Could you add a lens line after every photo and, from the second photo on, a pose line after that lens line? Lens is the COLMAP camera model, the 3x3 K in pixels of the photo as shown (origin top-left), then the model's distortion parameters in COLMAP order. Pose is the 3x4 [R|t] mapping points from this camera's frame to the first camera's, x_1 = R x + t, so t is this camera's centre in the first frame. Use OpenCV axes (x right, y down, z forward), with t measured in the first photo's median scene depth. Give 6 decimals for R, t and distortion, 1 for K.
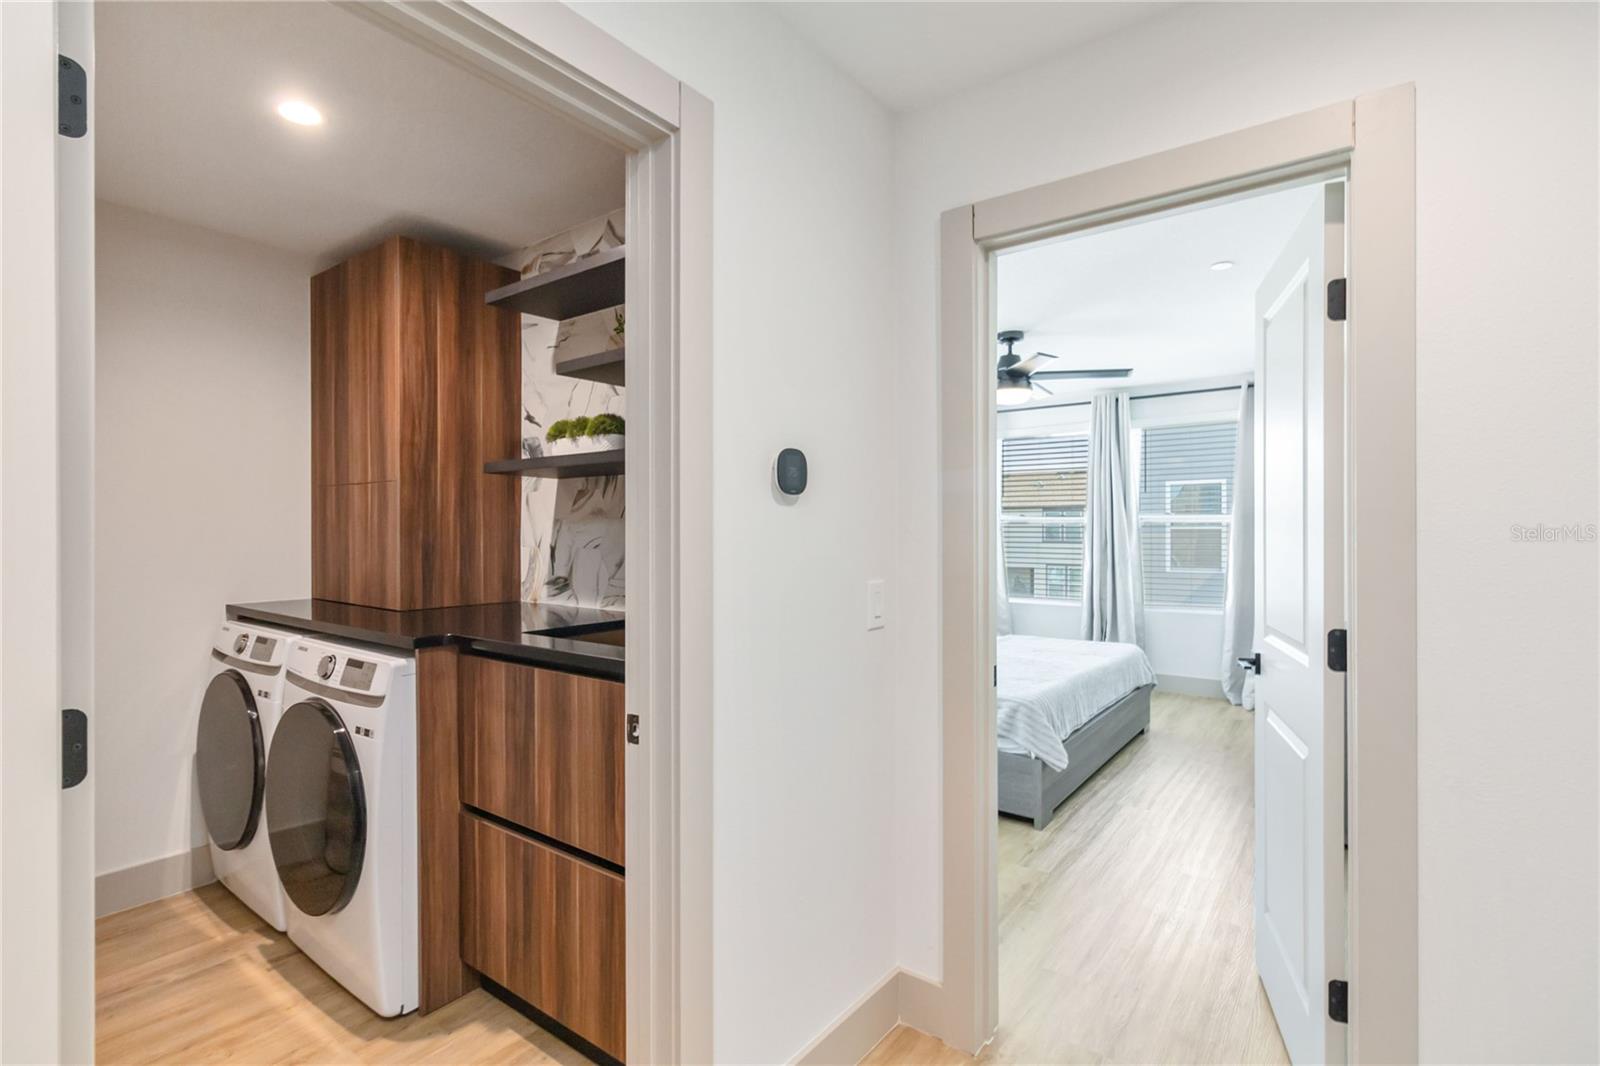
lens RADIAL K [[751.4, 0, 801.4], [0, 751.4, 536.7], [0, 0, 1]] dist [0.001977, -0.000665]
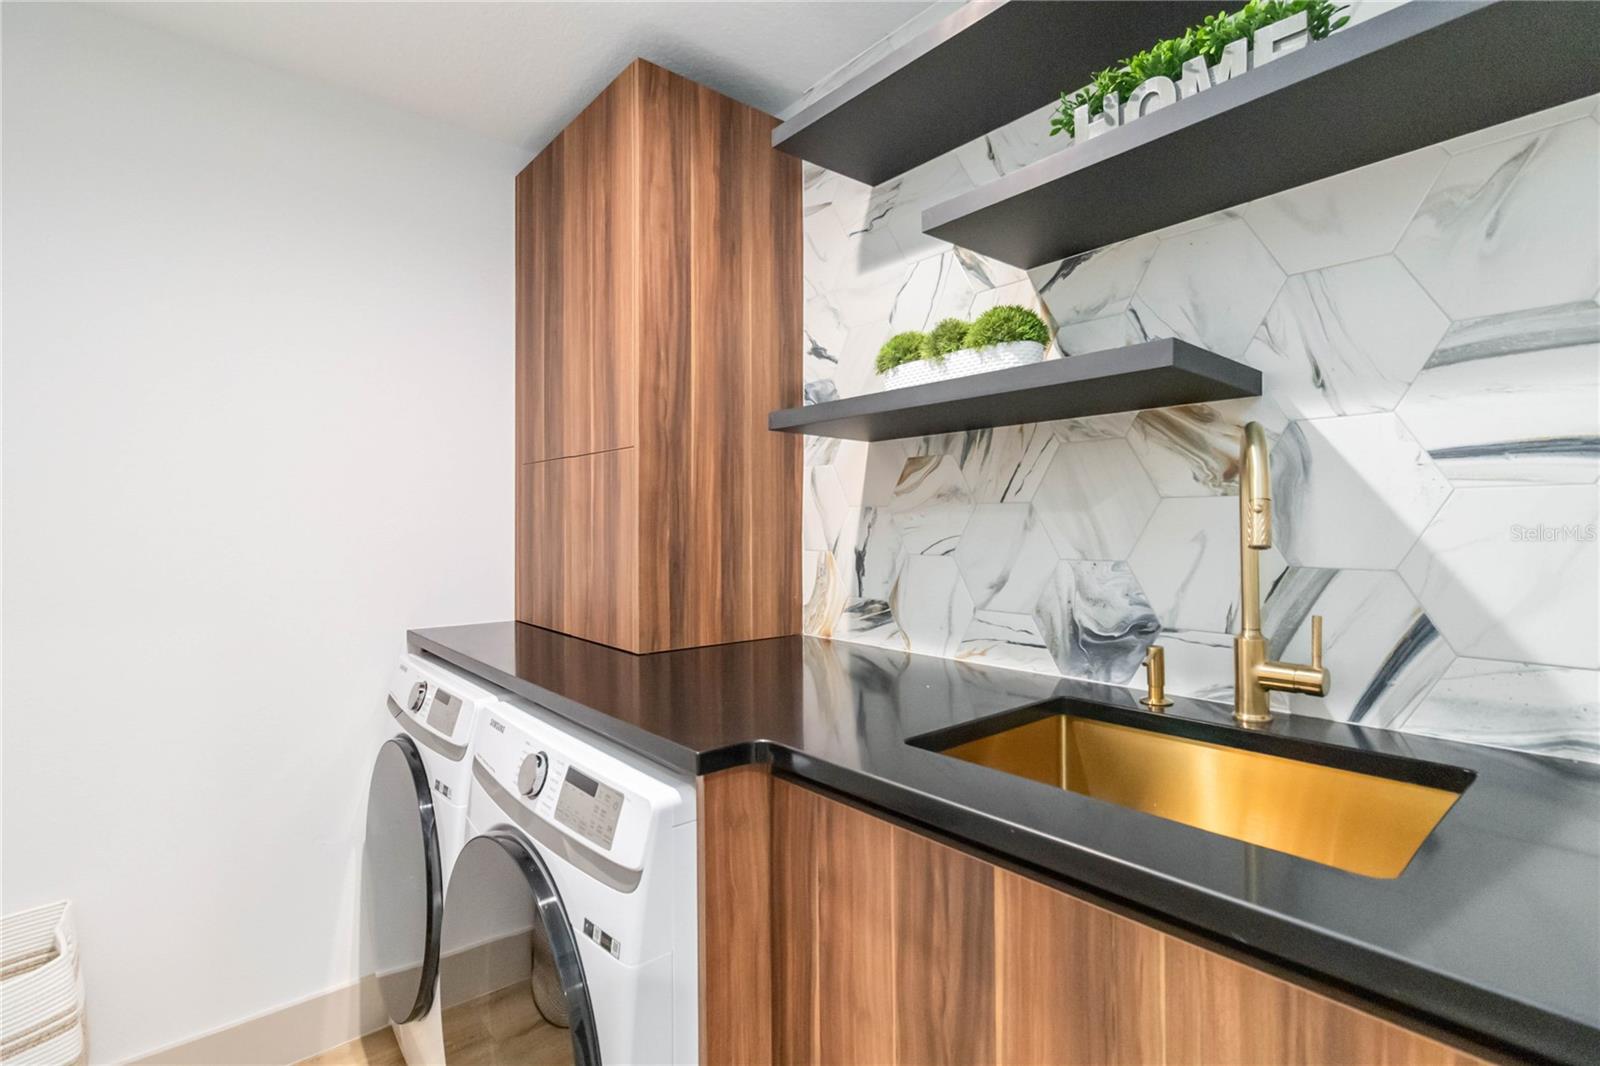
lens RADIAL K [[735.4, 0, 799.3], [0, 735.4, 521.6], [0, 0, 1]] dist [0.000004, -0.000547]
pose [[0.976409, -0.003718, -0.215899, -0.256470], [0.001344, 0.999937, -0.011140, -0.004687], [0.215927, 0.010587, 0.976352, 0.407070]]
